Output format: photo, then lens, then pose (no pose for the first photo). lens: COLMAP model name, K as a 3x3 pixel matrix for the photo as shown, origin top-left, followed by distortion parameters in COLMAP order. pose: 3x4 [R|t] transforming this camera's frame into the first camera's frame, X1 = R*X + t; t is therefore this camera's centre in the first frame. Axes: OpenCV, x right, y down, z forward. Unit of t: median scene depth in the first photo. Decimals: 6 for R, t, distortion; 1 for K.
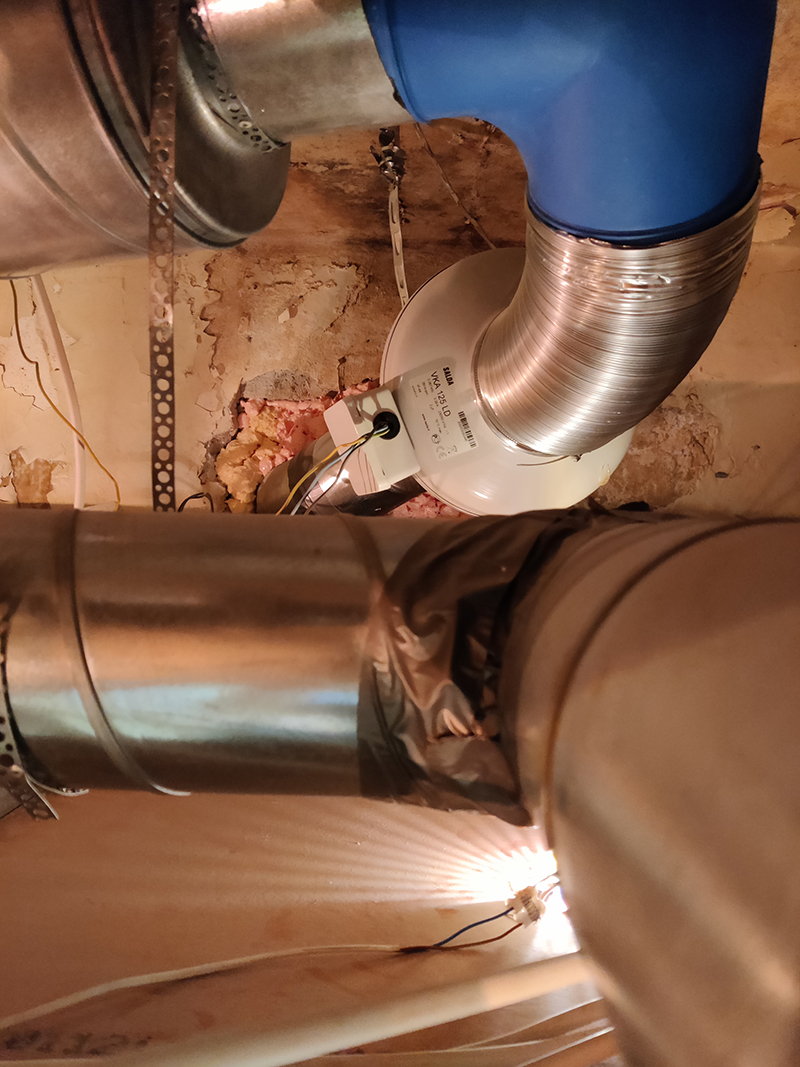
lens RADIAL K [[802.1, 0, 402.5], [0, 802.1, 531.3], [0, 0, 1]] dist [0.011848, -0.016737]
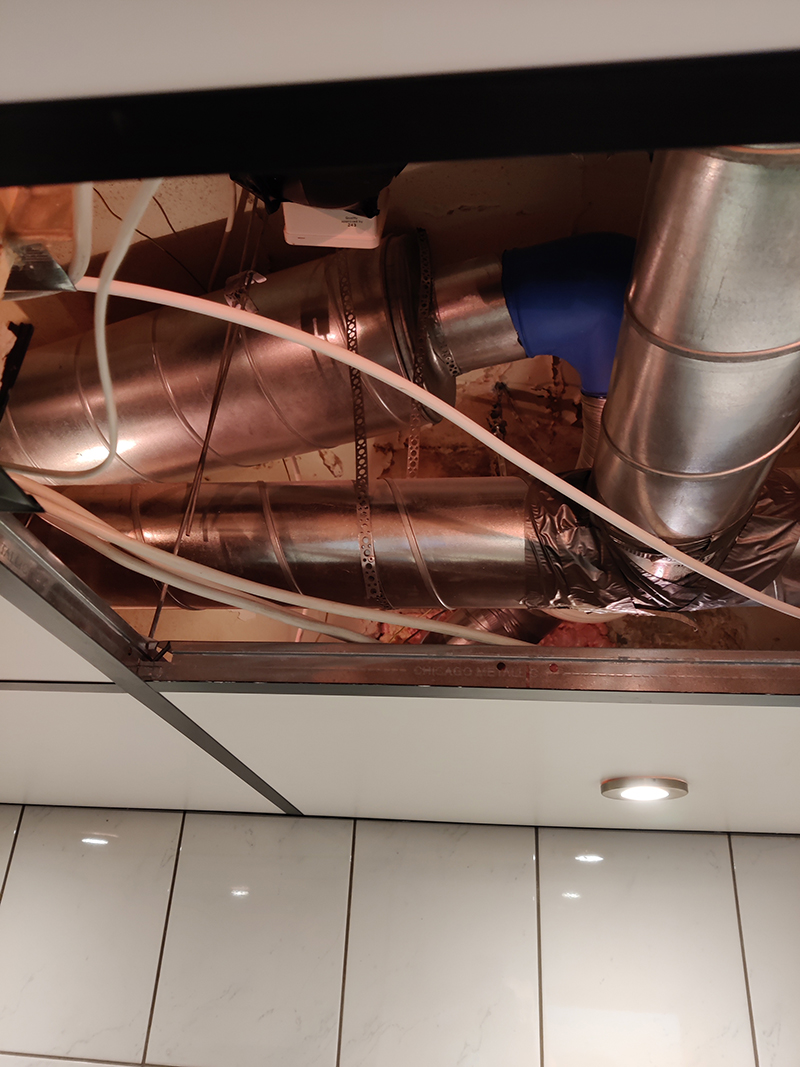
lens RADIAL K [[802.1, 0, 401.5], [0, 802.1, 533.7], [0, 0, 1]] dist [0.011848, -0.016737]
pose [[0.996799, -0.022175, -0.076811, -0.077360], [-0.016094, 0.885439, -0.464477, 0.442187], [0.078311, 0.464227, 0.882248, -0.341572]]
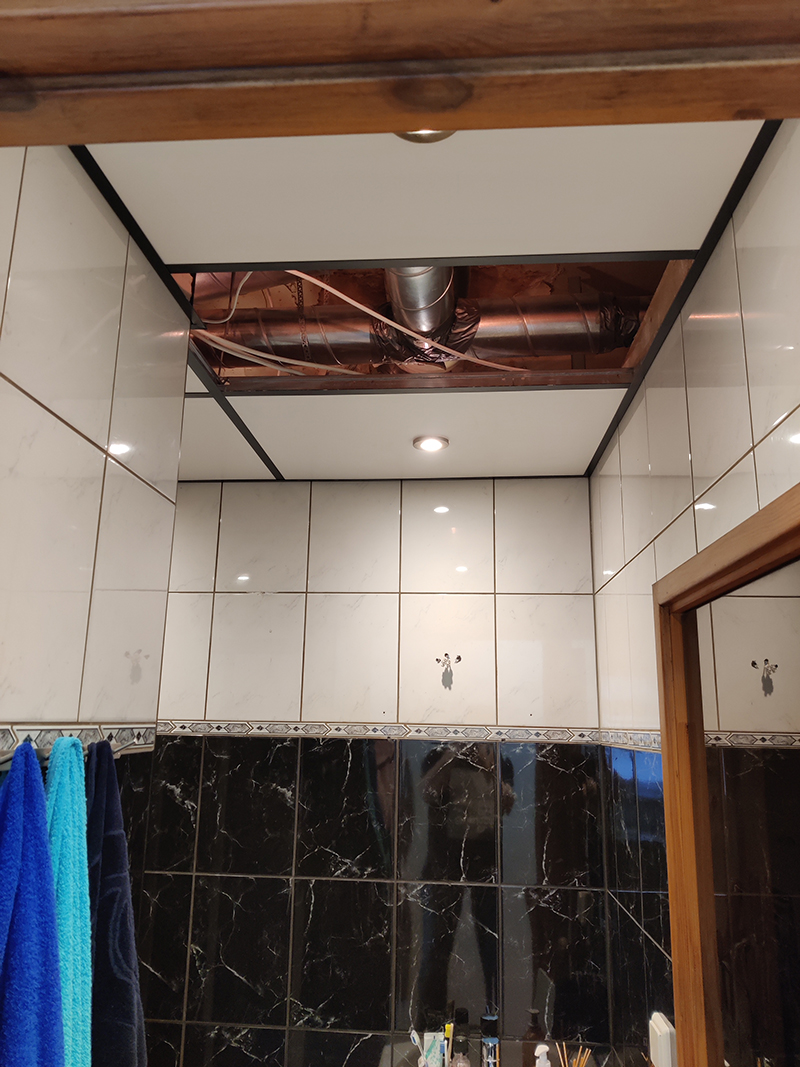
lens RADIAL K [[802.1, 0, 402.6], [0, 802.1, 538.0], [0, 0, 1]] dist [0.011848, -0.016737]
pose [[0.998290, -0.029111, -0.050693, 0.387396], [0.017311, 0.975507, -0.219286, 1.552585], [0.055835, 0.218034, 0.974343, -2.513501]]
